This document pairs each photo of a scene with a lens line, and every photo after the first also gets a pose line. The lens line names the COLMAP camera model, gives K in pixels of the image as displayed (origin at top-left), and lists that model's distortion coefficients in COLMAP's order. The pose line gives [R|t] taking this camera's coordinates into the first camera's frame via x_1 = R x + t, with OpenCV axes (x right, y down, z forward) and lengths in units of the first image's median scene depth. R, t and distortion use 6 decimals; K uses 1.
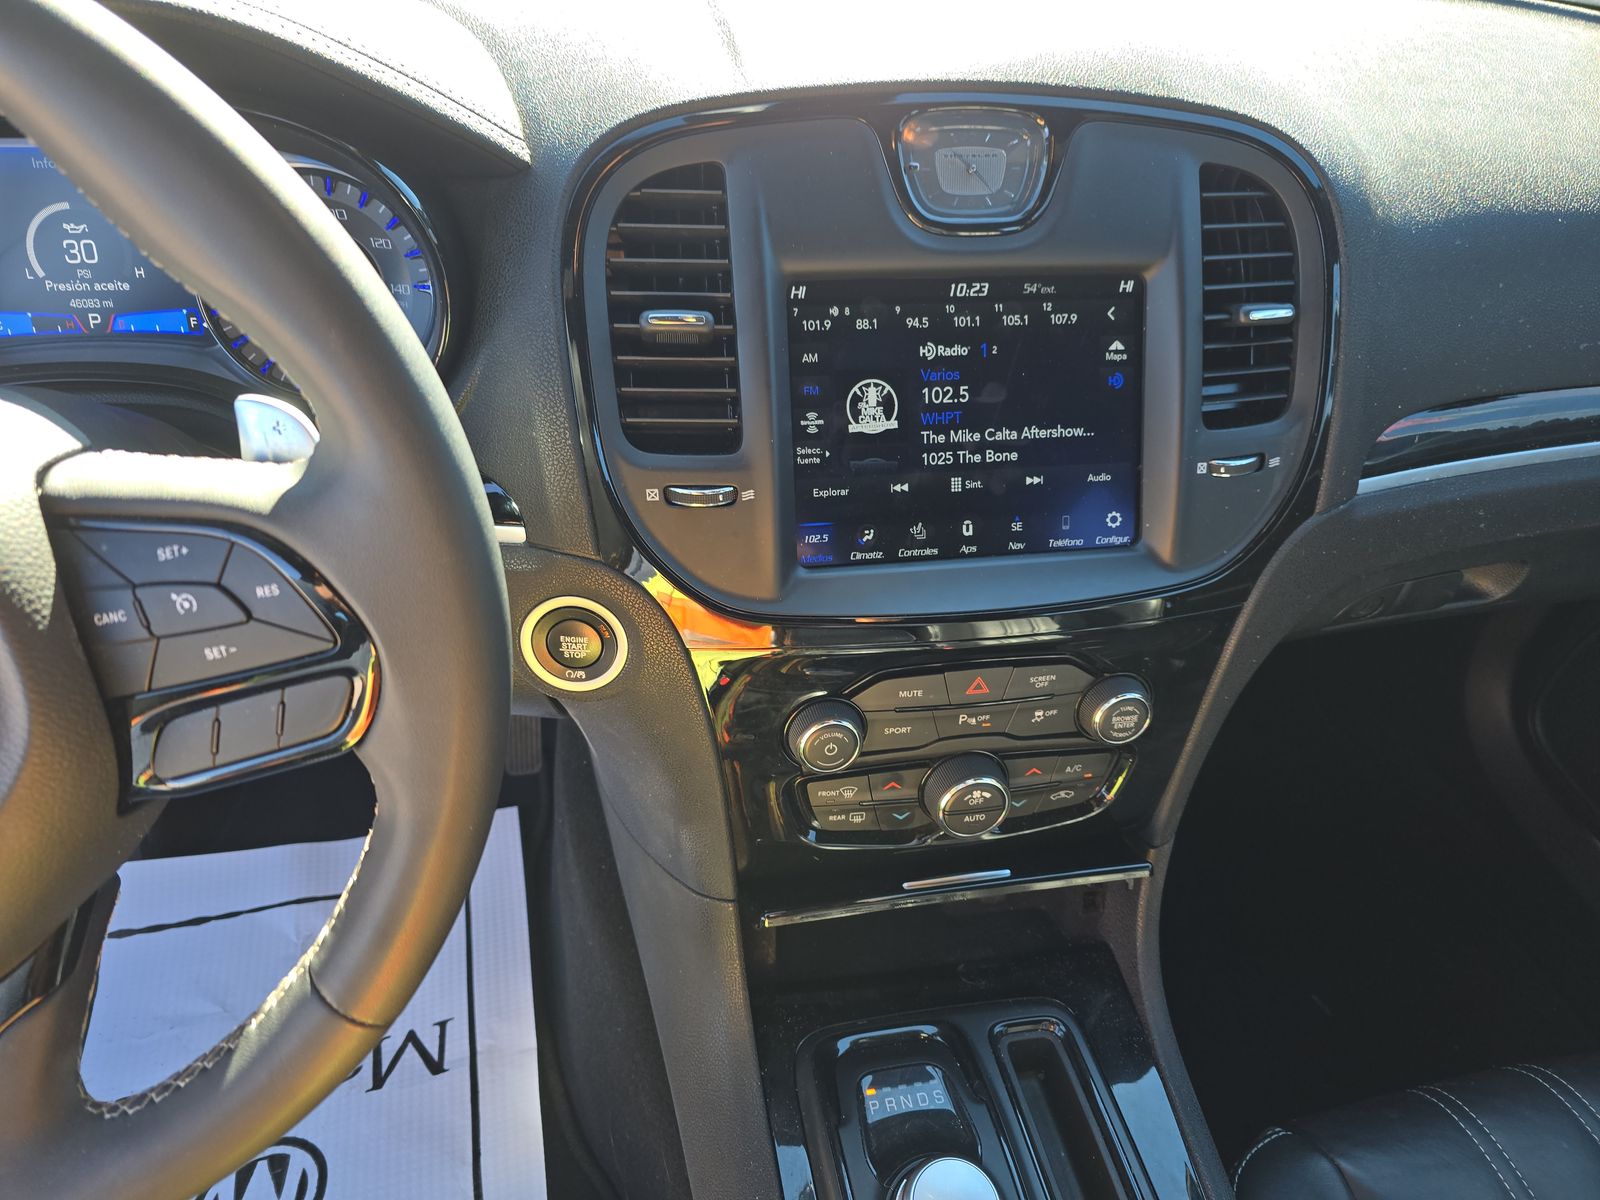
lens RADIAL K [[1085.6, 0, 789.4], [0, 1085.6, 606.5], [0, 0, 1]] dist [0.027520, -0.035391]
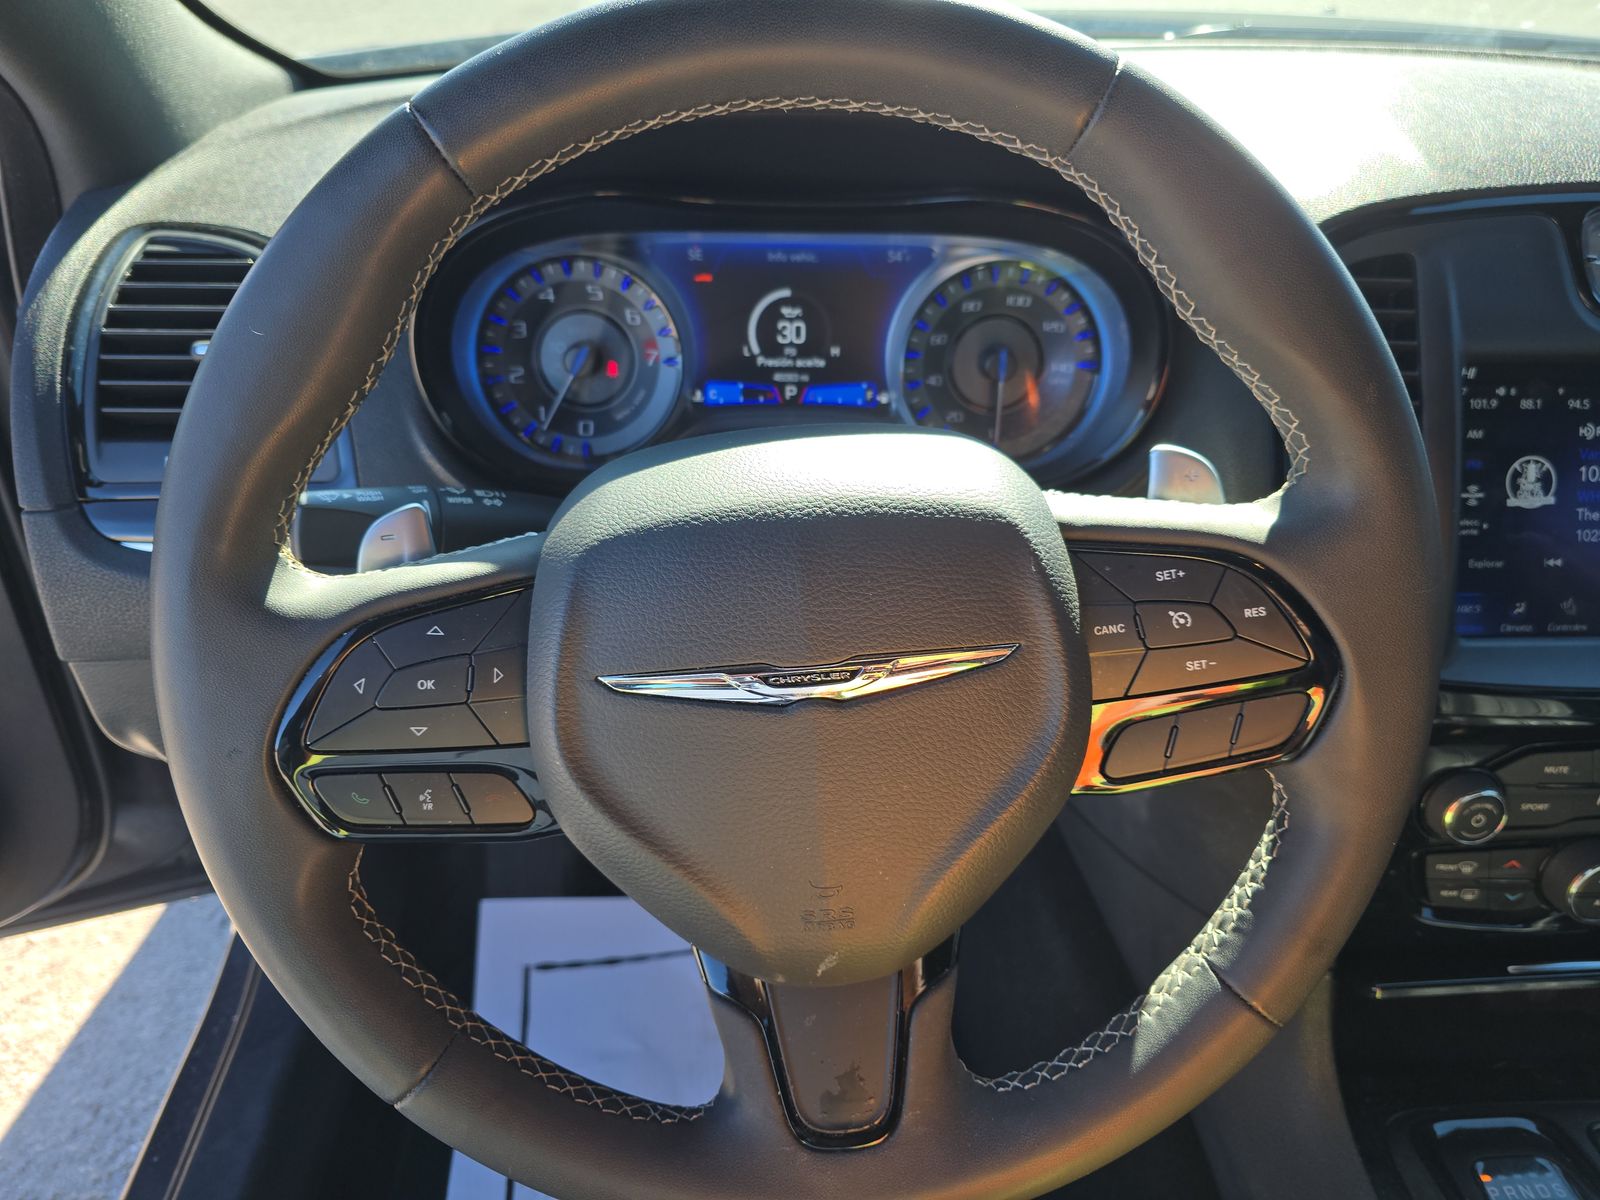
lens RADIAL K [[1085.6, 0, 801.3], [0, 1085.6, 596.4], [0, 0, 1]] dist [0.027520, -0.035391]
pose [[0.987464, 0.042852, -0.151918, -0.443932], [-0.057441, 0.994010, -0.092975, 0.058194], [0.147024, 0.100536, 0.984010, -0.103291]]
